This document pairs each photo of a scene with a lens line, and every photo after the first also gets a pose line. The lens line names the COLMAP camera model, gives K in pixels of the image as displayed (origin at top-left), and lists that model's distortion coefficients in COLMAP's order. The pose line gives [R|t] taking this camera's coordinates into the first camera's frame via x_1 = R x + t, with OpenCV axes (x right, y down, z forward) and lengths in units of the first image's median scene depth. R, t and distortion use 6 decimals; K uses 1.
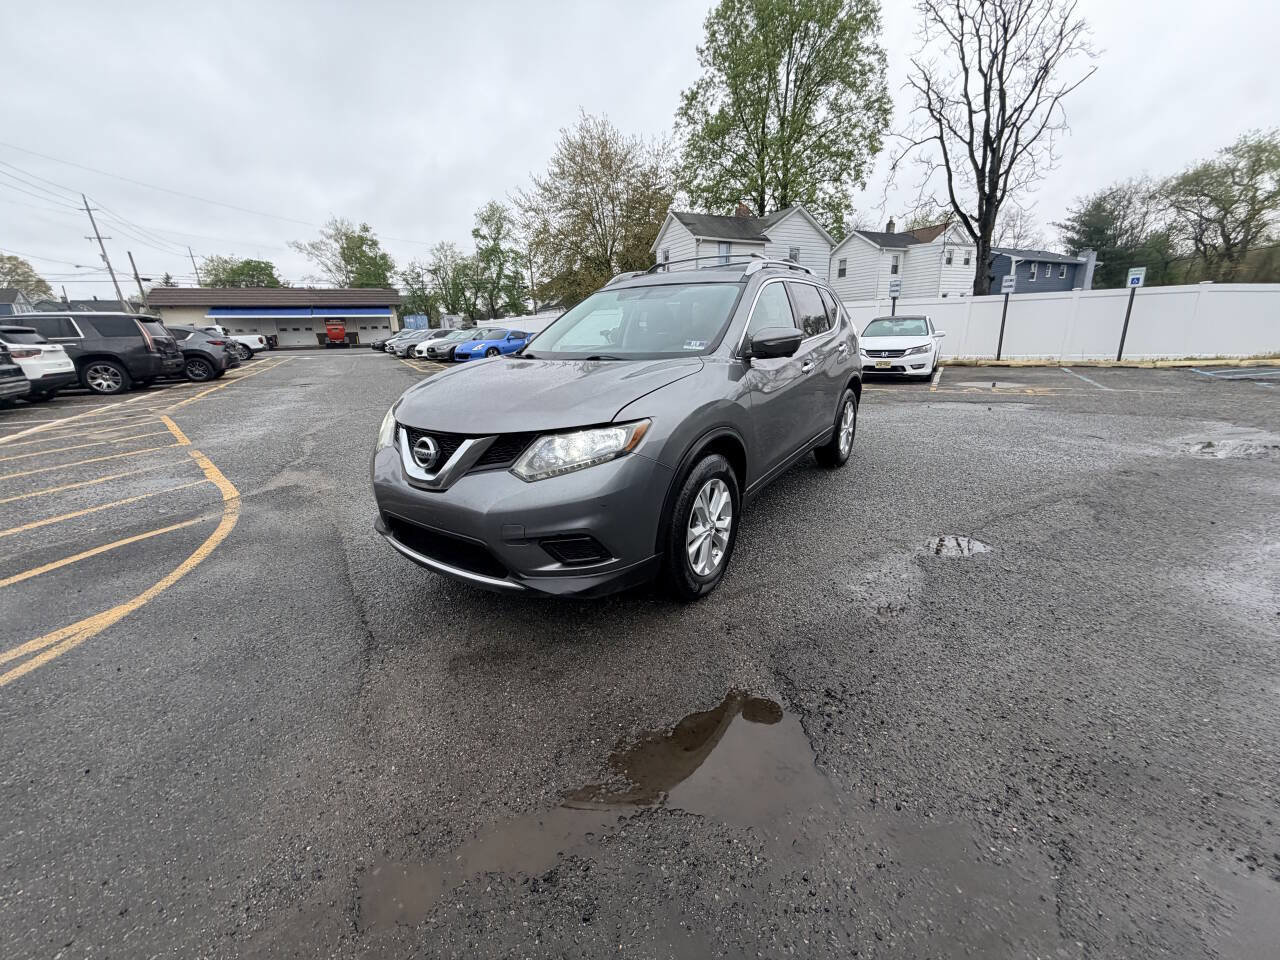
lens RADIAL K [[507.7, 0, 637.2], [0, 507.7, 477.8], [0, 0, 1]] dist [-0.000180, -0.000320]
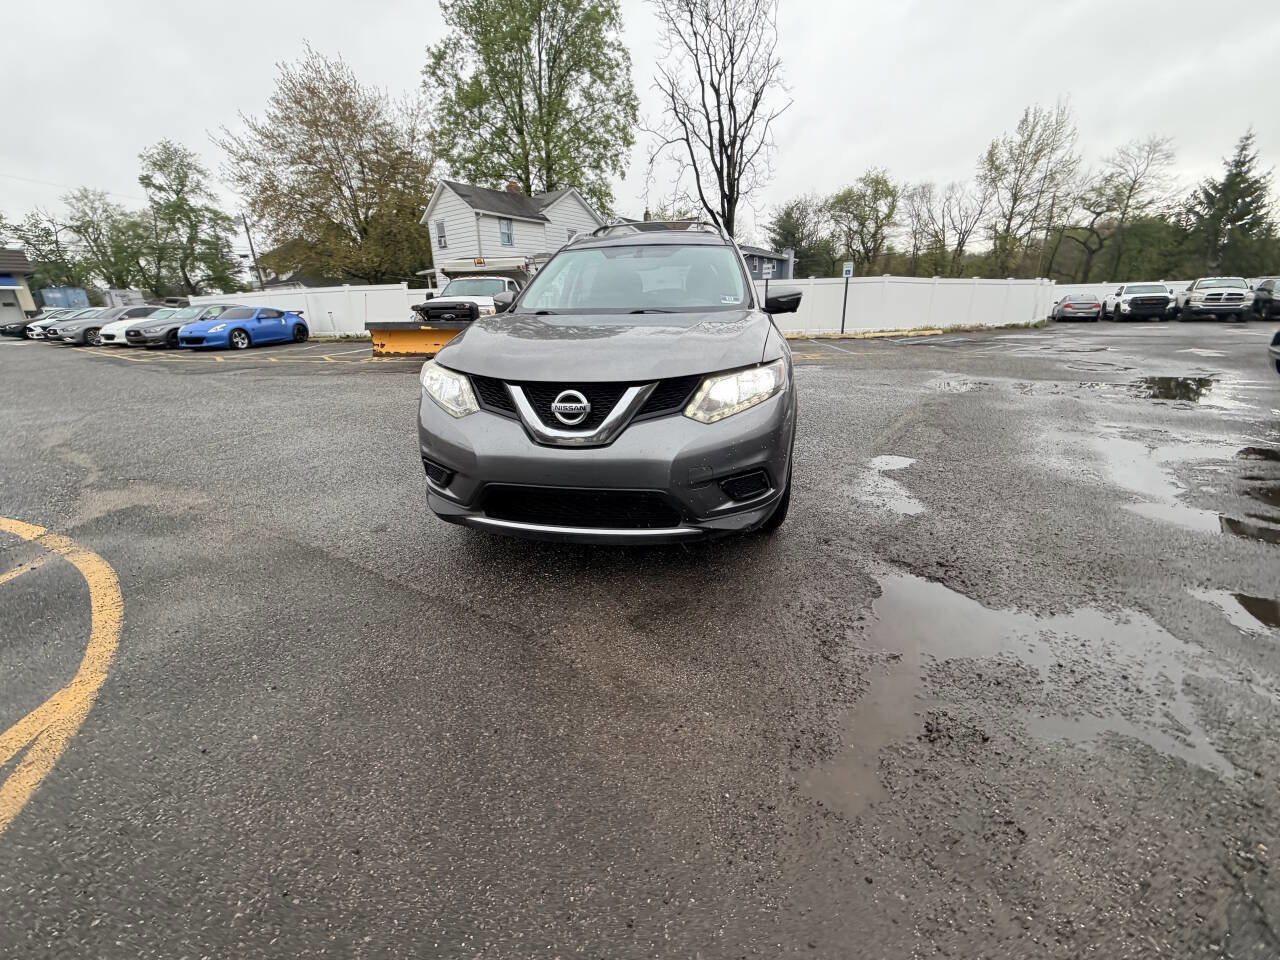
lens RADIAL K [[507.7, 0, 639.8], [0, 507.7, 477.3], [0, 0, 1]] dist [-0.000180, -0.000320]
pose [[0.902953, -0.127955, 0.410247, -0.042191], [0.115737, 0.991778, 0.054598, 0.002389], [-0.413860, -0.001818, 0.910339, 0.007427]]
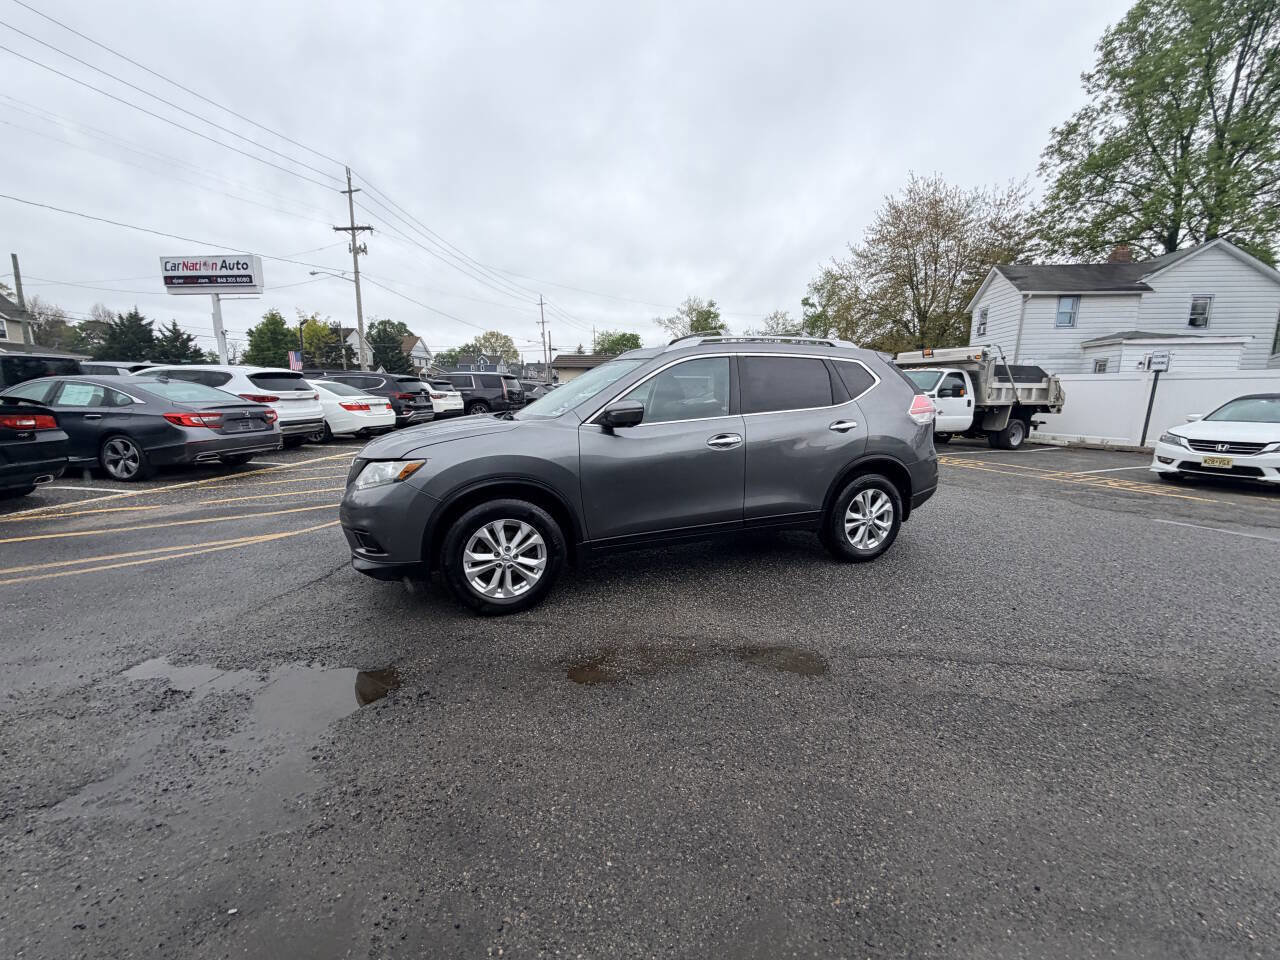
lens RADIAL K [[507.7, 0, 637.8], [0, 507.7, 477.5], [0, 0, 1]] dist [-0.000180, -0.000320]
pose [[0.818500, 0.128319, -0.559992, 0.073195], [-0.191933, 0.979808, -0.056017, -0.005837], [0.541497, 0.153330, 0.826602, 0.010183]]
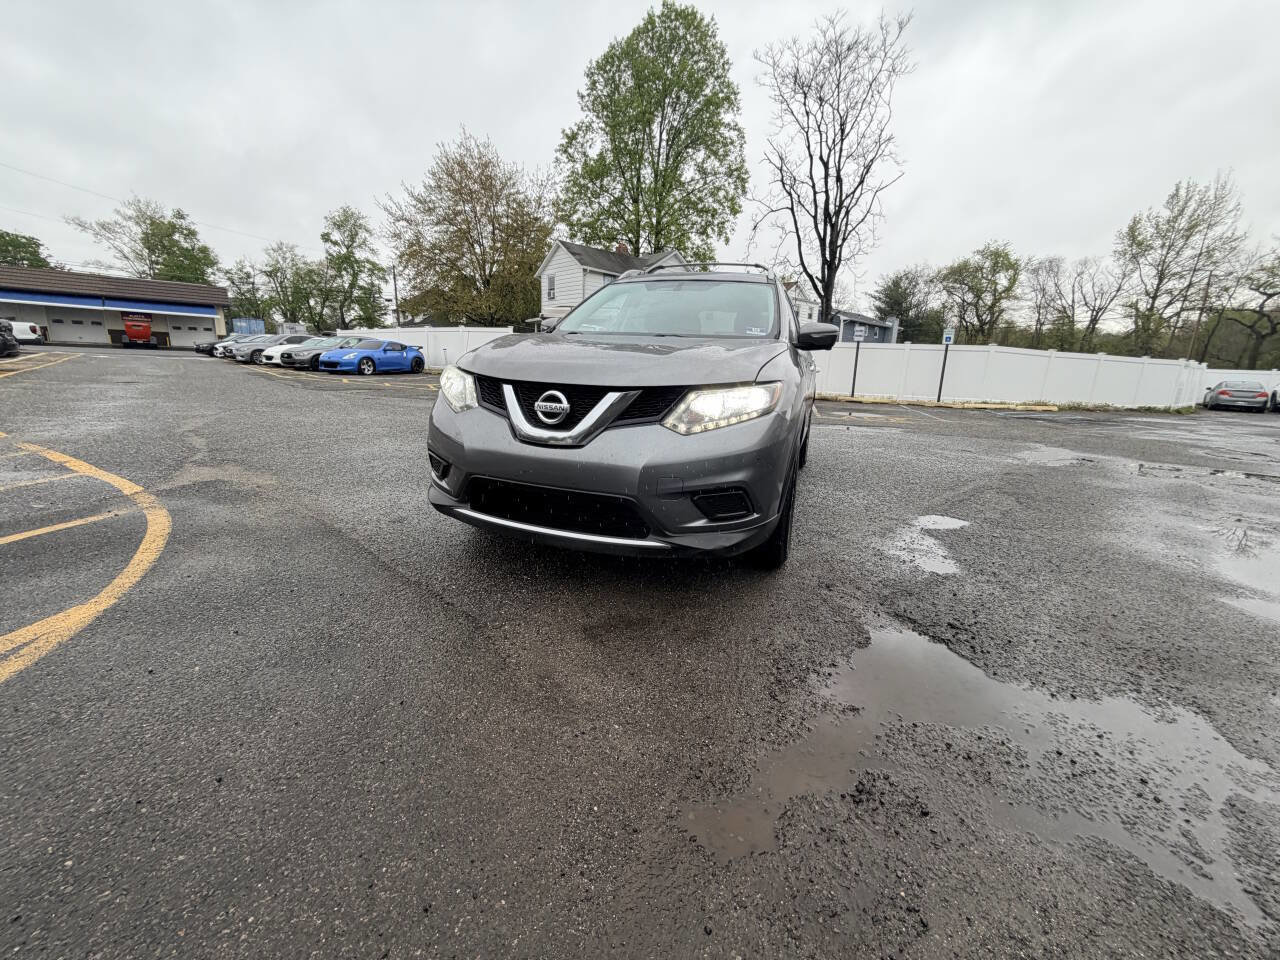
lens RADIAL K [[507.7, 0, 637.7], [0, 507.7, 477.7], [0, 0, 1]] dist [-0.000180, -0.000320]
pose [[0.964785, 0.010141, 0.262844, -0.030819], [0.005247, 0.998316, -0.057779, 0.008133], [-0.262987, 0.057123, 0.963107, 0.004189]]
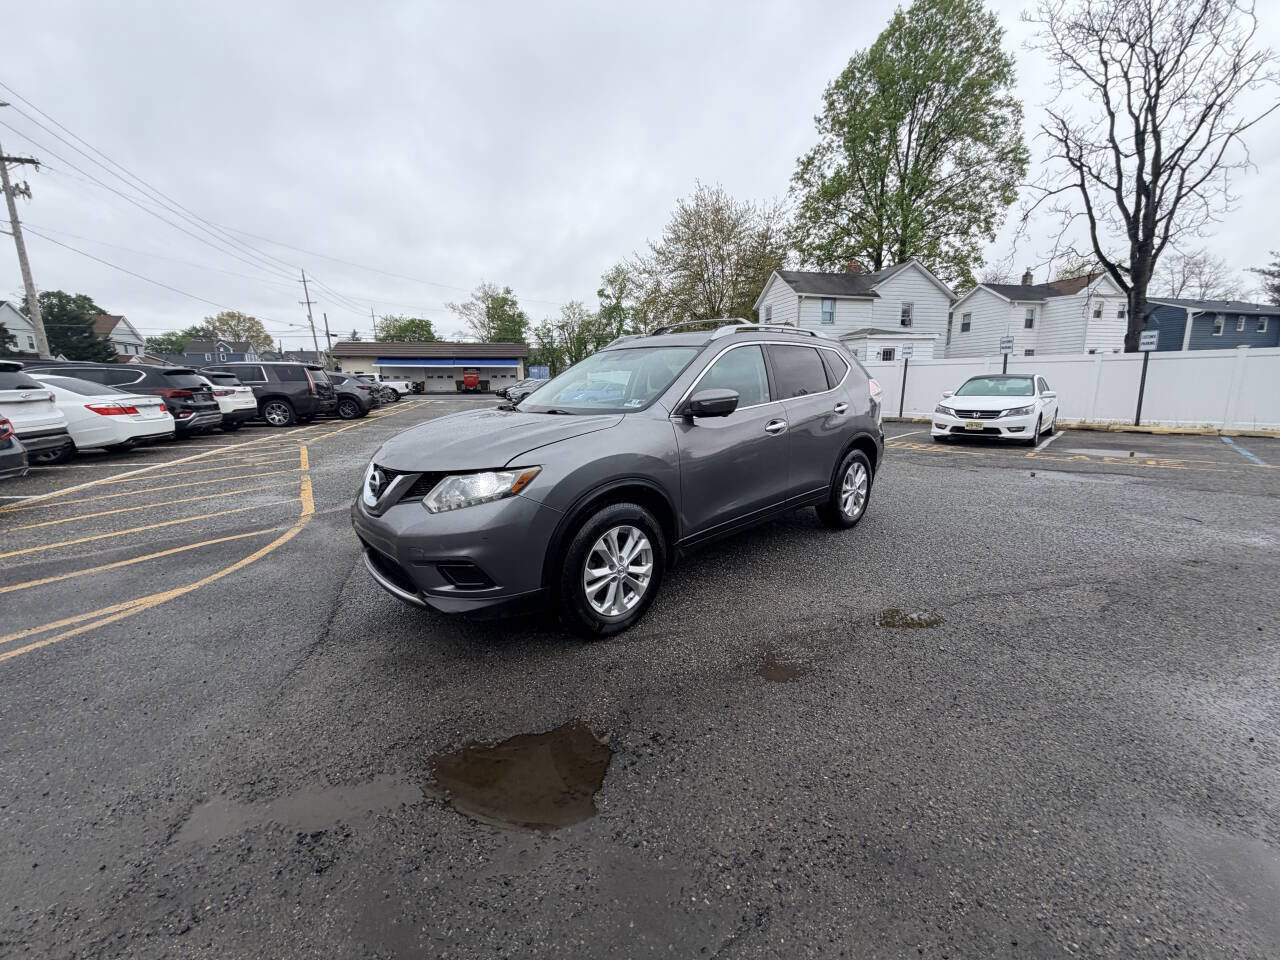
lens RADIAL K [[507.7, 0, 637.3], [0, 507.7, 477.2], [0, 0, 1]] dist [-0.000180, -0.000320]
pose [[0.975485, 0.057906, -0.212311, 0.027684], [-0.078218, 0.992996, -0.088548, -0.000415], [0.205696, 0.102984, 0.973182, -0.003790]]
